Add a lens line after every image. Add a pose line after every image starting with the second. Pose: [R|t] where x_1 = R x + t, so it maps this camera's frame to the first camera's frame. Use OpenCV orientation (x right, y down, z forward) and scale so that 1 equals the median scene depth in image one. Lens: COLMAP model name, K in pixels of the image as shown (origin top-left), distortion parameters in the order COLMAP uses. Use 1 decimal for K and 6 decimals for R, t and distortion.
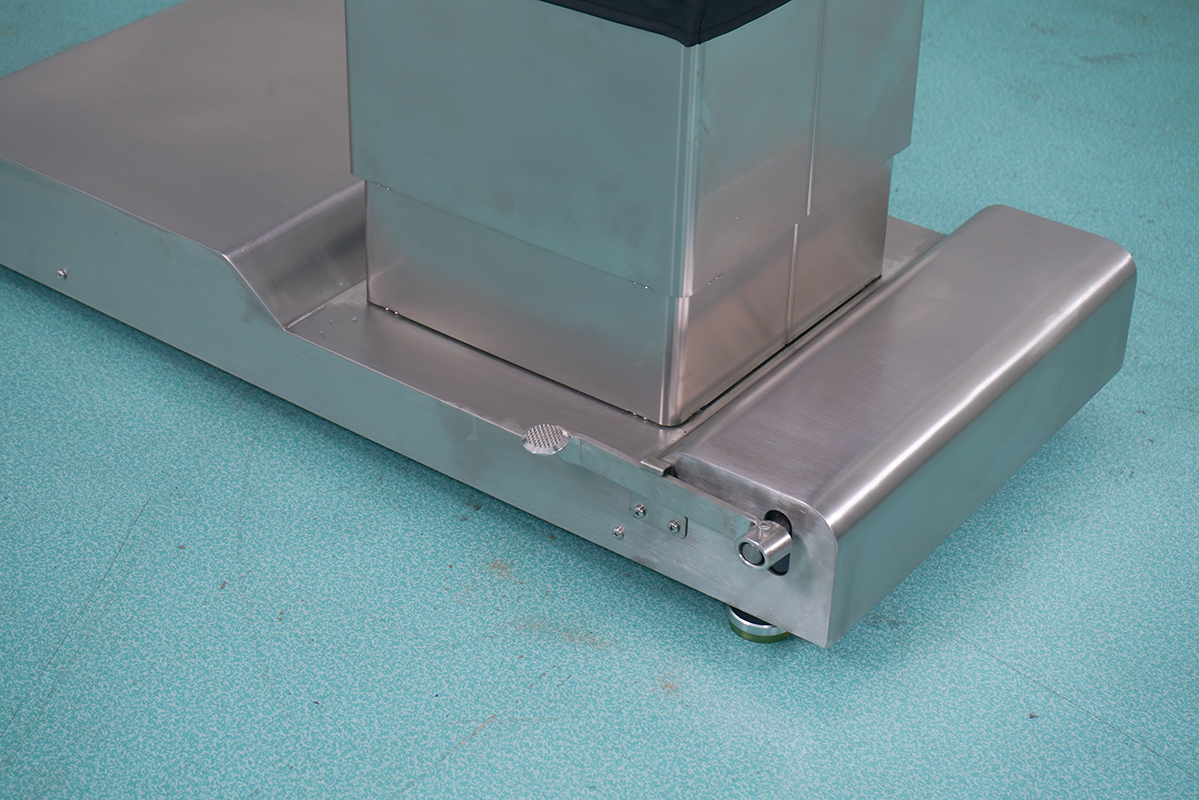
lens RADIAL K [[2291.1, 0, 593.4], [0, 2291.1, 400.2], [0, 0, 1]] dist [-0.046960, 0.000000]
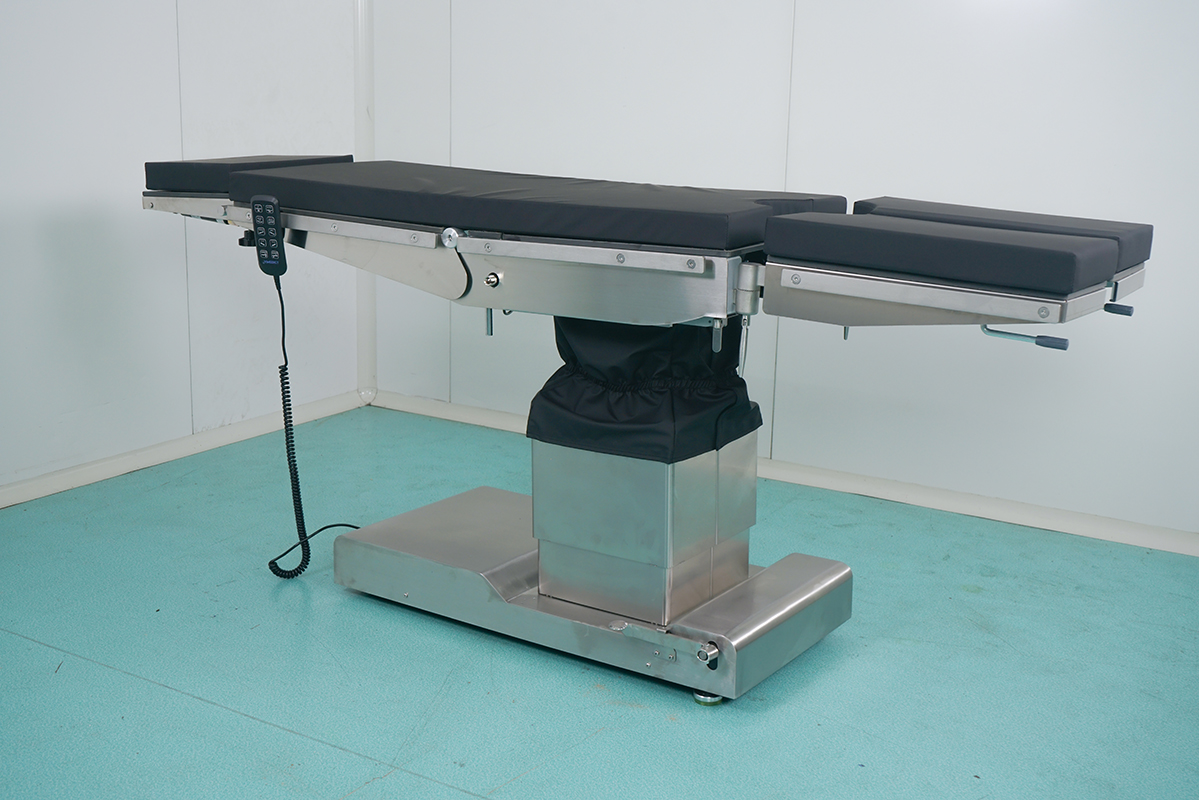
lens RADIAL K [[1446.5, 0, 593.8], [0, 1446.5, 396.3], [0, 0, 1]] dist [0.010074, 0.000000]
pose [[0.999416, -0.026944, 0.021038, -0.074100], [0.032527, 0.938836, -0.342825, 0.323544], [-0.010514, 0.343309, 0.939164, -0.579426]]
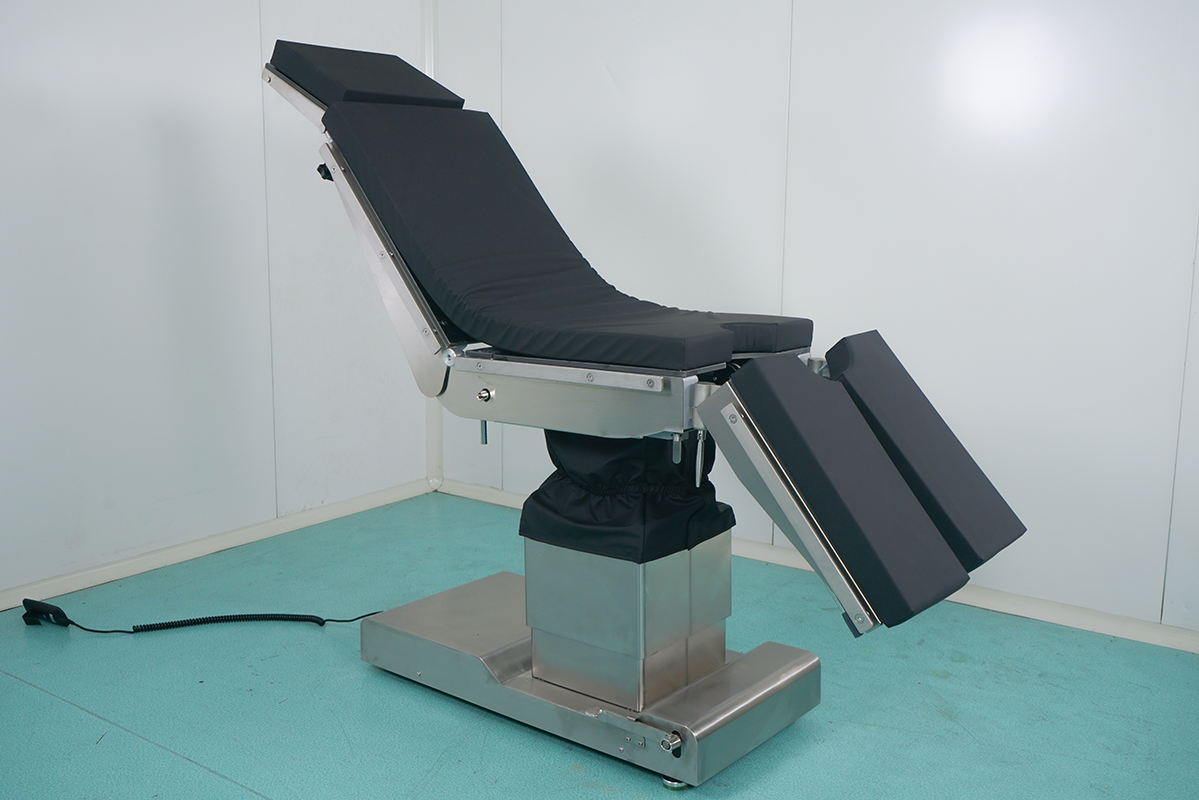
lens RADIAL K [[1176.8, 0, 595.2], [0, 1176.8, 397.5], [0, 0, 1]] dist [0.013204, 0.000000]
pose [[0.998049, -0.025186, -0.057136, 0.070624], [0.000309, 0.917022, -0.398836, 0.233213], [0.062440, 0.398040, 0.915241, -0.441717]]
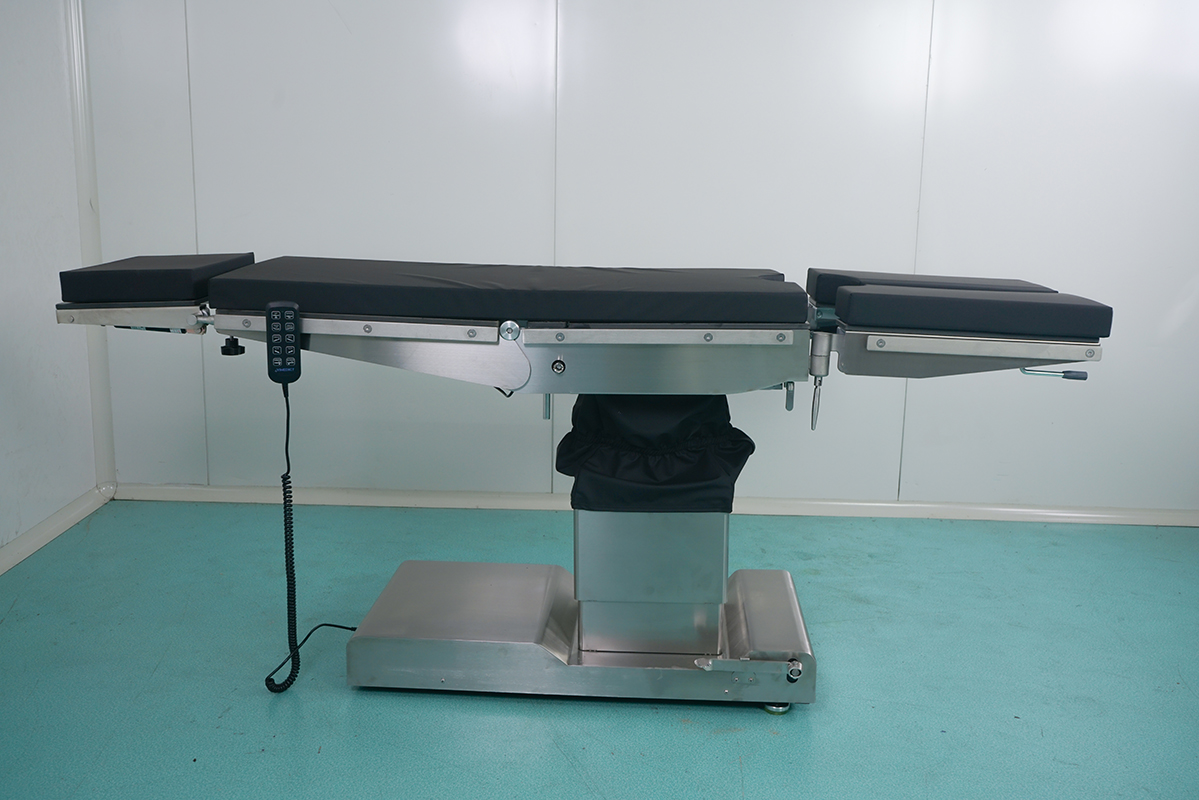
lens RADIAL K [[1176.8, 0, 595.4], [0, 1176.8, 394.2], [0, 0, 1]] dist [0.013204, 0.000000]
pose [[0.840954, -0.133736, 0.524319, -0.842437], [0.309777, 0.913465, -0.263857, 0.056039], [-0.443660, 0.384313, 0.809610, -0.241602]]
